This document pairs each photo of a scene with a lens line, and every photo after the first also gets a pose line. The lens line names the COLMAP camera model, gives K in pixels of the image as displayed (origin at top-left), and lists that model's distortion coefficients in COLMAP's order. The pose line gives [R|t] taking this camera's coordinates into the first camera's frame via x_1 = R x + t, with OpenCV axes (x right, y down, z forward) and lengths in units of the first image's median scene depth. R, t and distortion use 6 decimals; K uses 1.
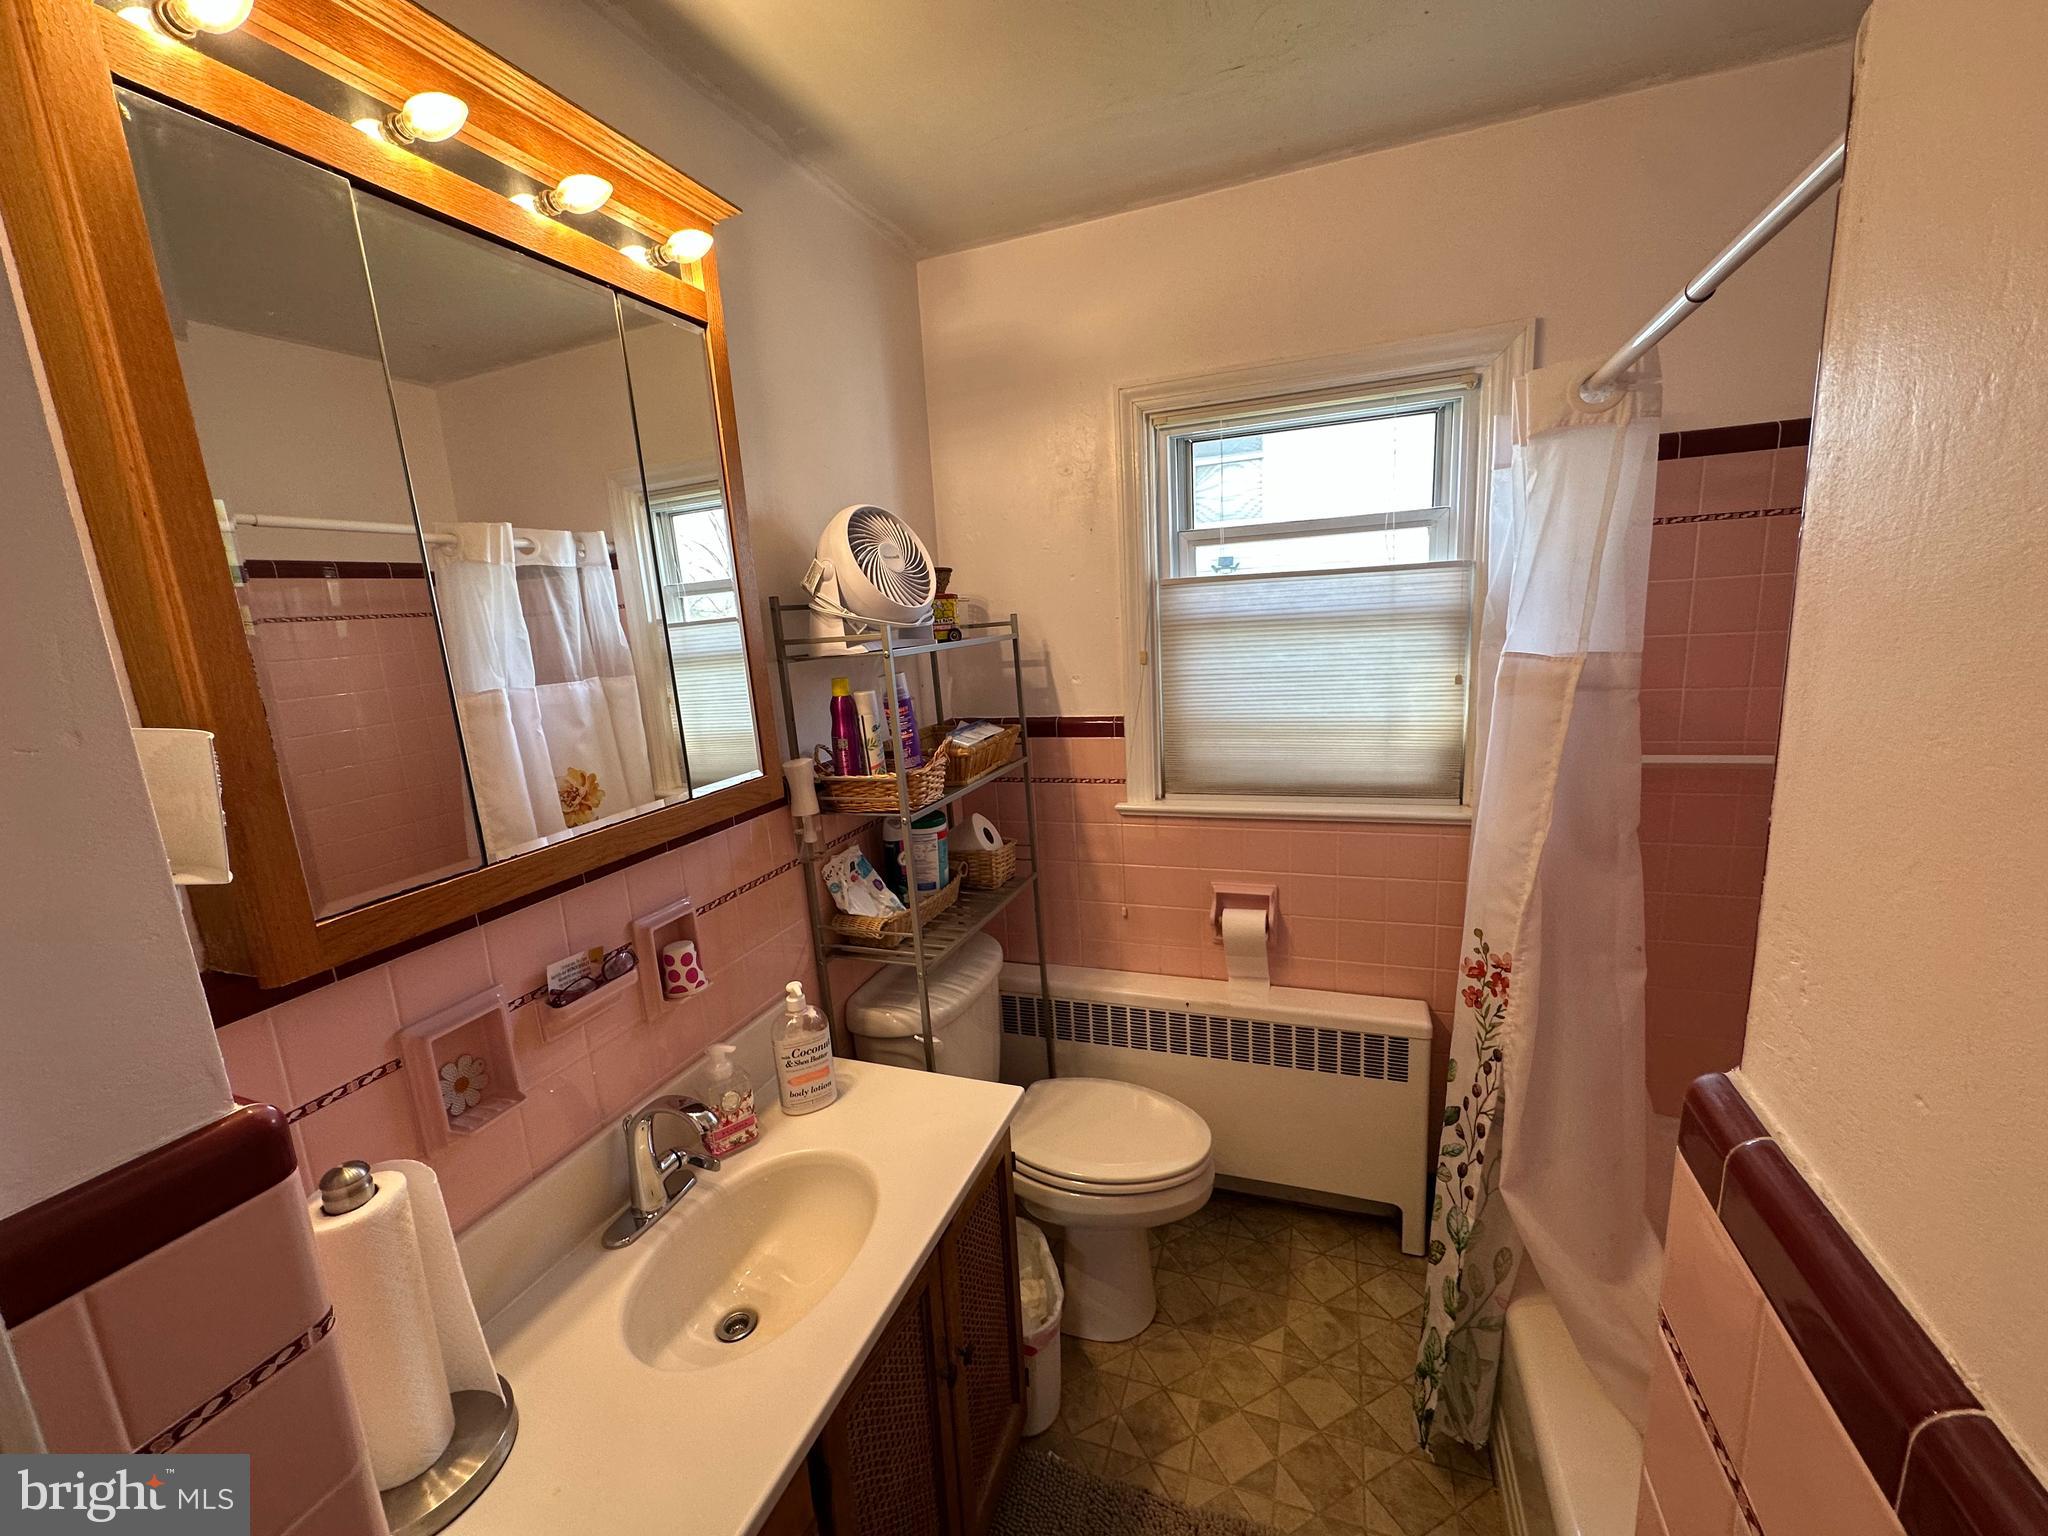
lens RADIAL K [[803.7, 0, 1028.5], [0, 803.7, 768.6], [0, 0, 1]] dist [0.000204, 0.000249]
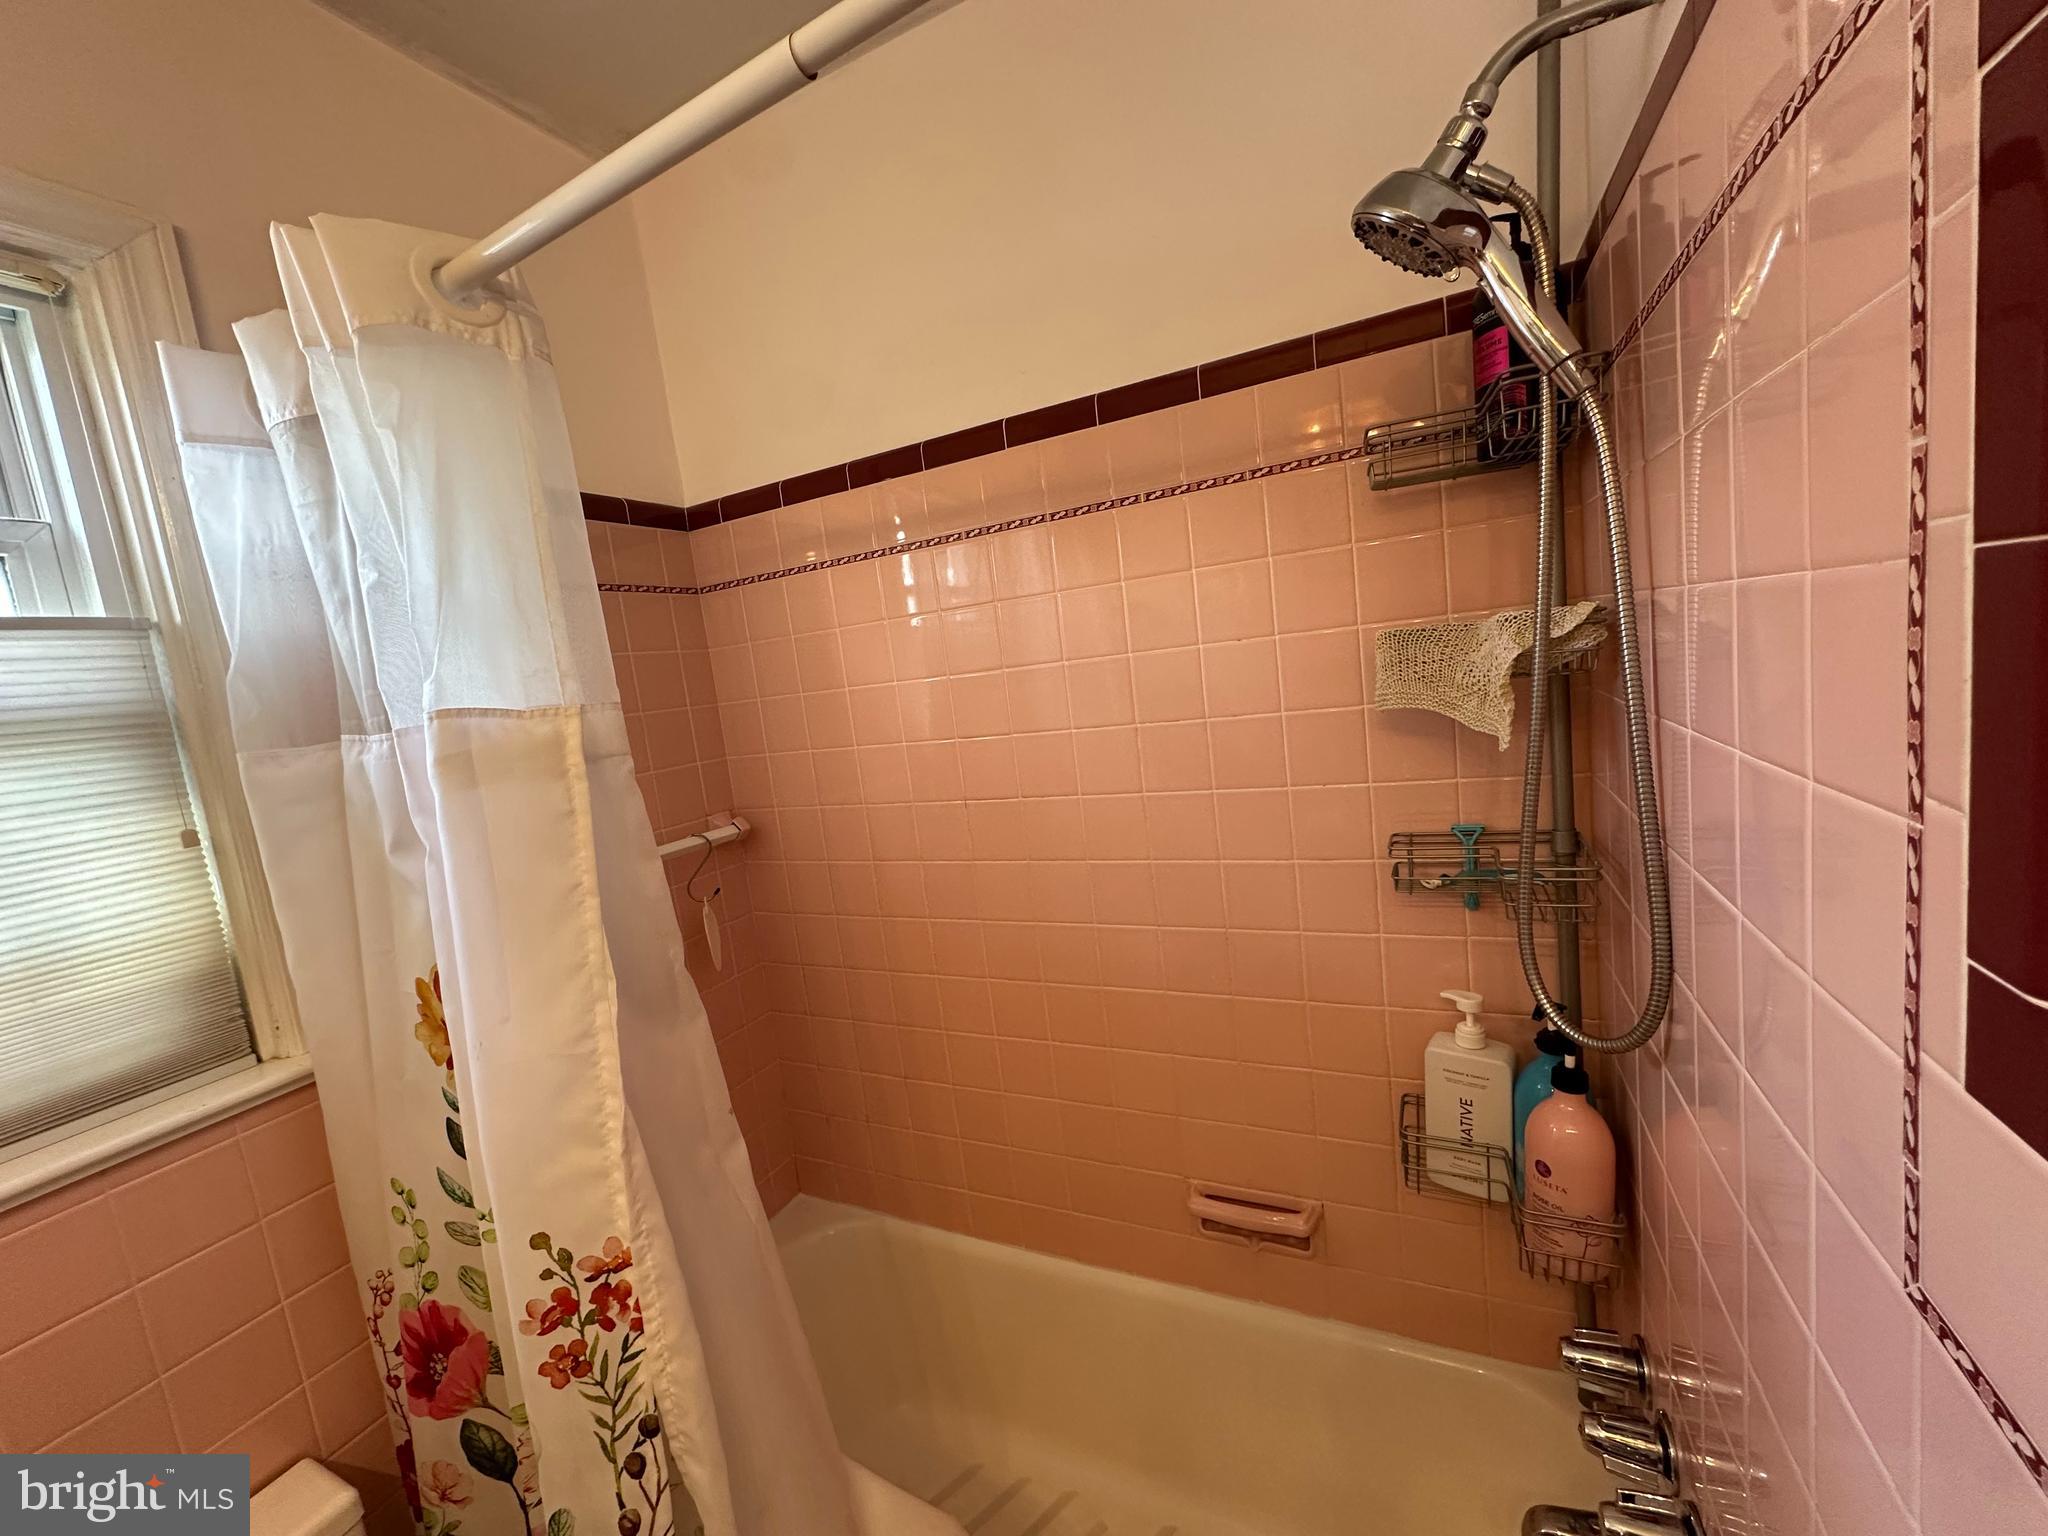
lens RADIAL K [[803.7, 0, 1028.3], [0, 803.7, 769.1], [0, 0, 1]] dist [0.000204, 0.000249]
pose [[0.109551, -0.072790, 0.991312, 0.106393], [0.302254, 0.952527, 0.036540, -0.009594], [-0.946911, 0.295625, 0.126352, 0.565390]]
